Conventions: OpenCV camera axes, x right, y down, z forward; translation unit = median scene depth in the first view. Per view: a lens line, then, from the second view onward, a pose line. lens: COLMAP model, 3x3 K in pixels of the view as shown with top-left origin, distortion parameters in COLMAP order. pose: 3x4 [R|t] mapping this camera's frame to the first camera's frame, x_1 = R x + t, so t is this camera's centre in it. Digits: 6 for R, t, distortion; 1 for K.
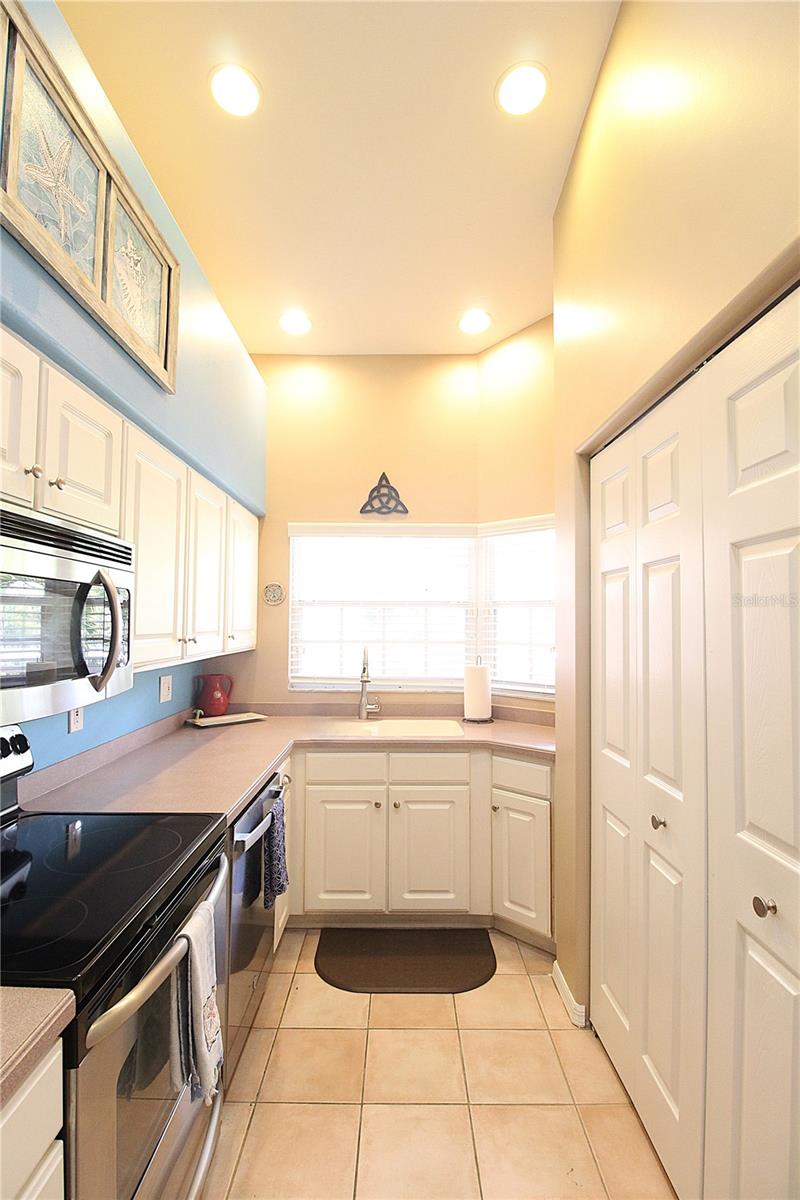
lens RADIAL K [[576.6, 0, 396.7], [0, 576.6, 598.0], [0, 0, 1]] dist [-0.006335, -0.004830]
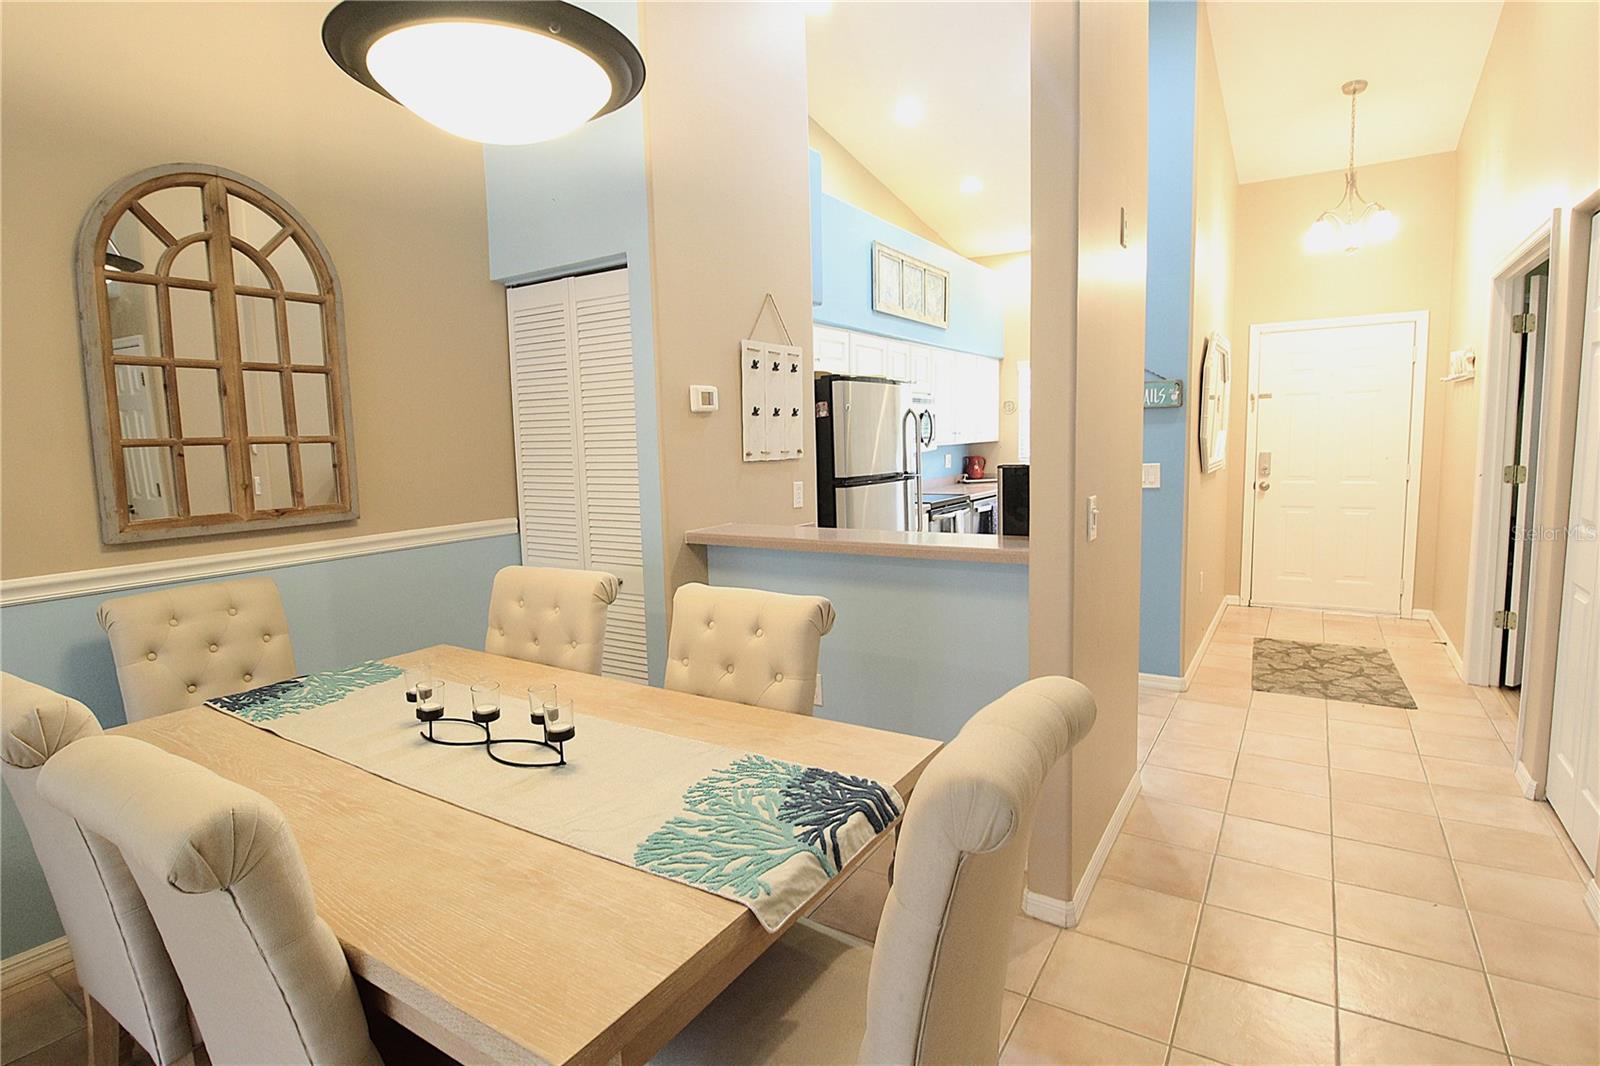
lens RADIAL K [[821.4, 0, 795.7], [0, 821.4, 526.2], [0, 0, 1]] dist [-0.002592, -0.001870]
pose [[0.842579, 0.024710, -0.538005, 0.585000], [0.062039, 0.987844, 0.142530, -0.048848], [0.534987, -0.153470, 0.830804, -1.425328]]
